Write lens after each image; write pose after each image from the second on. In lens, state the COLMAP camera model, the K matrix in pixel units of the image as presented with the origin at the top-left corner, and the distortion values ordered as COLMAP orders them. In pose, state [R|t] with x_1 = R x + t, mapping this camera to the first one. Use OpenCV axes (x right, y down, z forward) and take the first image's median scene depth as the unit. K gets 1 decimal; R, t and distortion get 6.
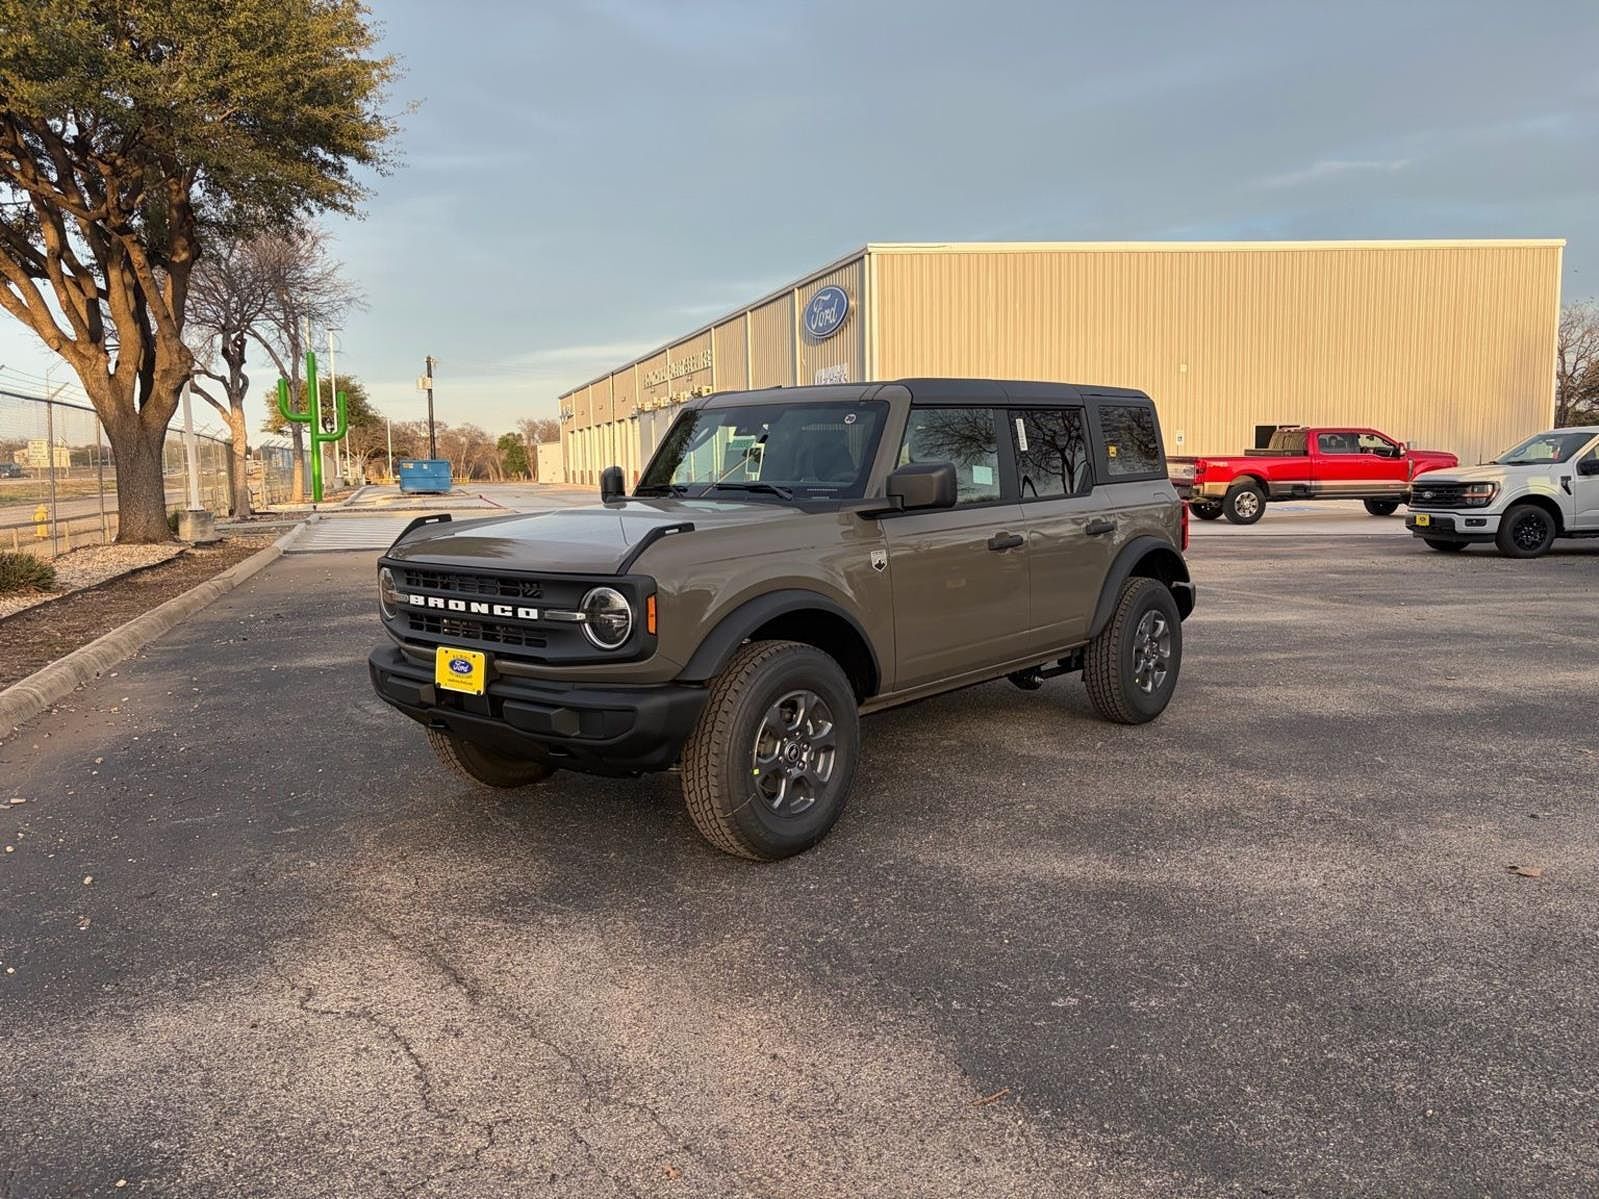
lens RADIAL K [[1305.4, 0, 795.8], [0, 1305.4, 602.1], [0, 0, 1]] dist [-0.012657, -0.012398]
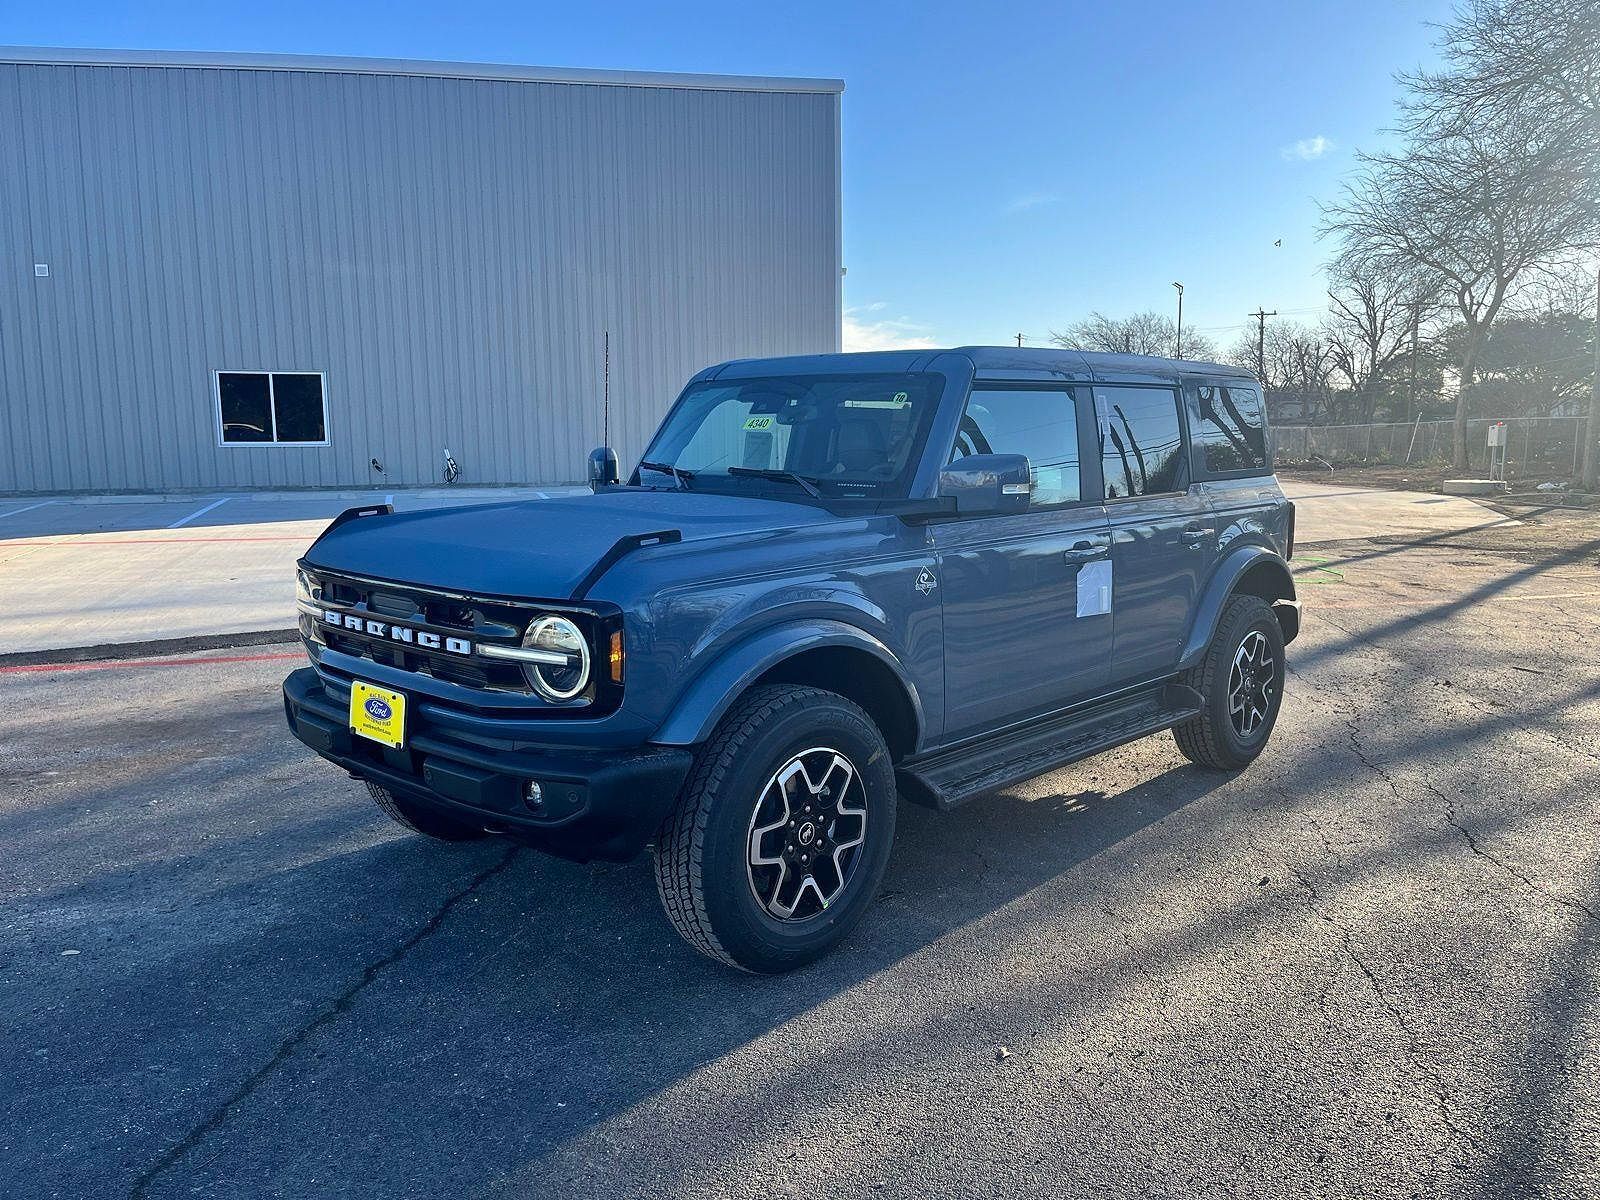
lens RADIAL K [[1306.2, 0, 790.8], [0, 1306.2, 615.6], [0, 0, 1]] dist [-0.012657, -0.012398]
pose [[0.999117, 0.024124, -0.034407, 0.012239], [-0.023173, 0.999346, 0.027752, -0.033016], [0.035054, -0.026931, 0.999023, 0.242387]]
